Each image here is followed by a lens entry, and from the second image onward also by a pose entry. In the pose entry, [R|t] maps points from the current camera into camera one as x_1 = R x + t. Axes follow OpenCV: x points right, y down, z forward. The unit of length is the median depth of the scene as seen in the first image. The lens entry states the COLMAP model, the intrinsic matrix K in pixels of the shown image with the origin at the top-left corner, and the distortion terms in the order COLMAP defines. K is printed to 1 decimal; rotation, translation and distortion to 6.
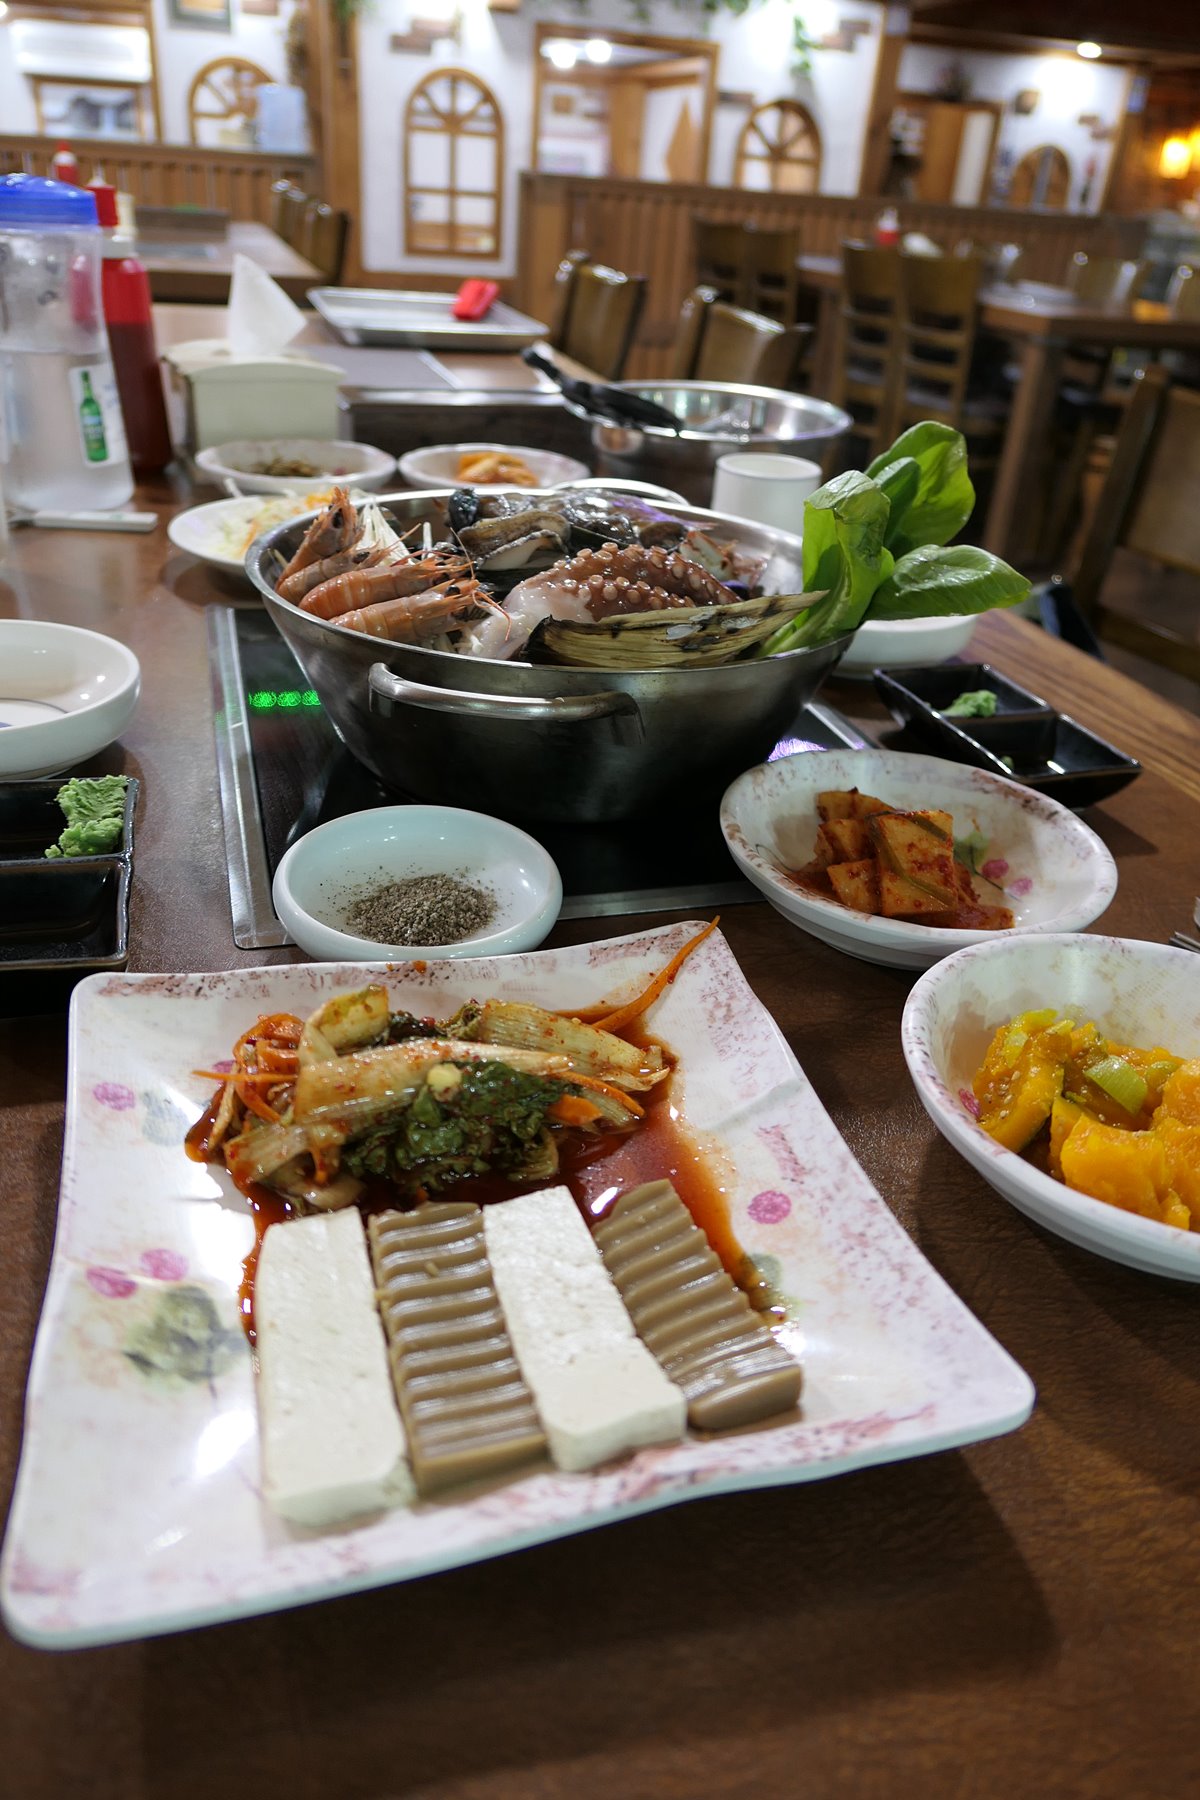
lens RADIAL K [[1250.0, 0, 604.6], [0, 1250.0, 905.8], [0, 0, 1]] dist [-0.002803, 0.005285]
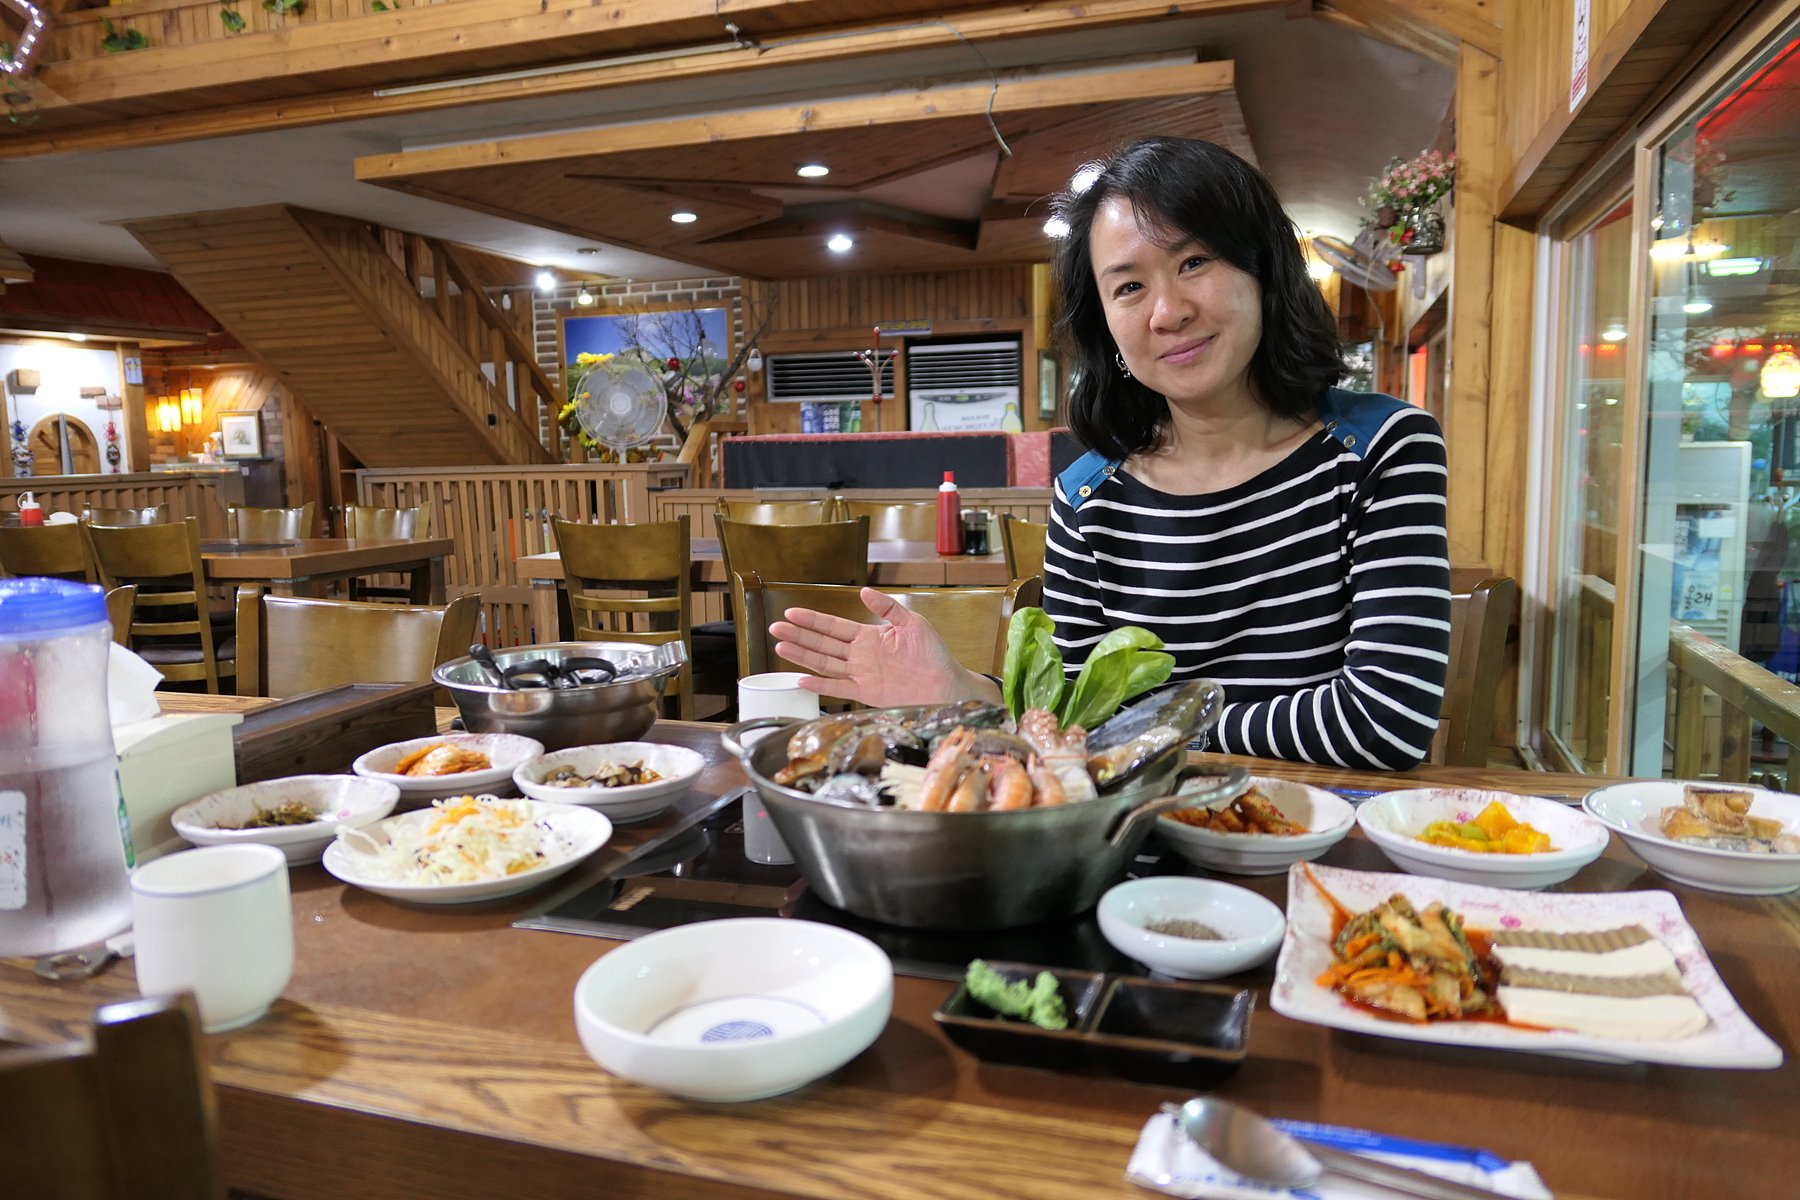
lens RADIAL K [[1250.0, 0, 908.7], [0, 1250.0, 627.6], [0, 0, 1]] dist [-0.002803, 0.005285]
pose [[0.582782, -0.205587, 0.786193, -0.108651], [0.470773, 0.873997, -0.120422, -0.021762], [-0.662373, 0.440298, 0.606135, 0.009317]]
